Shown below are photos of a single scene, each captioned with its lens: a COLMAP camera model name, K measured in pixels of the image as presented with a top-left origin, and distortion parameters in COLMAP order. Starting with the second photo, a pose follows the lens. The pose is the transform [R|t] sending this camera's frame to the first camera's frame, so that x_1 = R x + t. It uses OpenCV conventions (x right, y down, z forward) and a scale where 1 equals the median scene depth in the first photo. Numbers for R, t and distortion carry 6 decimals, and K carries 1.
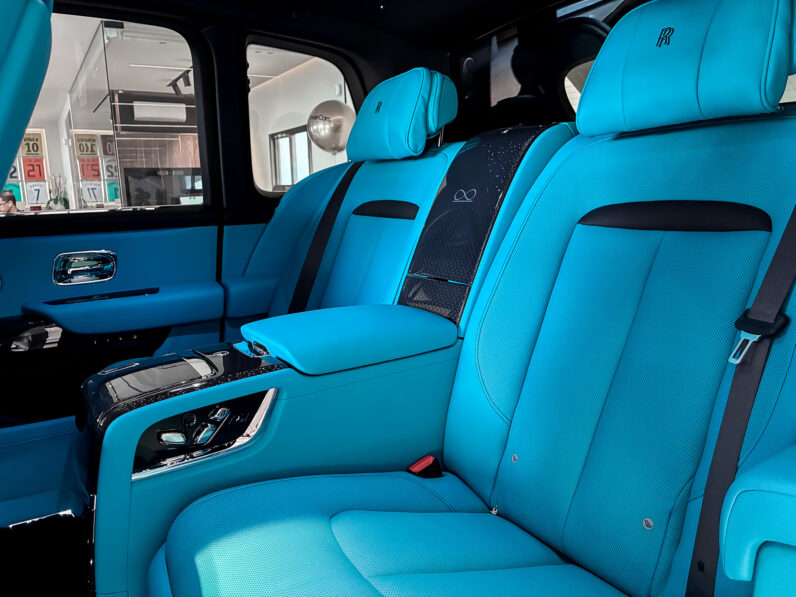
lens RADIAL K [[609.3, 0, 399.3], [0, 609.3, 299.4], [0, 0, 1]] dist [0.028584, -0.053693]
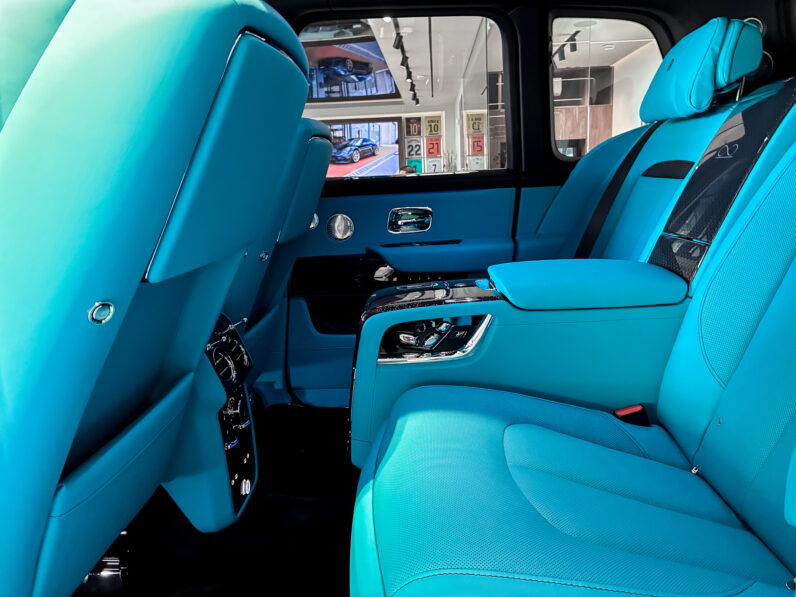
lens RADIAL K [[609.3, 0, 399.3], [0, 609.3, 299.4], [0, 0, 1]] dist [0.028584, -0.053693]
pose [[0.823075, 0.105461, -0.558056, 0.193364], [-0.082078, 0.994381, 0.066861, 0.029448], [0.561971, -0.009227, 0.827105, -0.060142]]
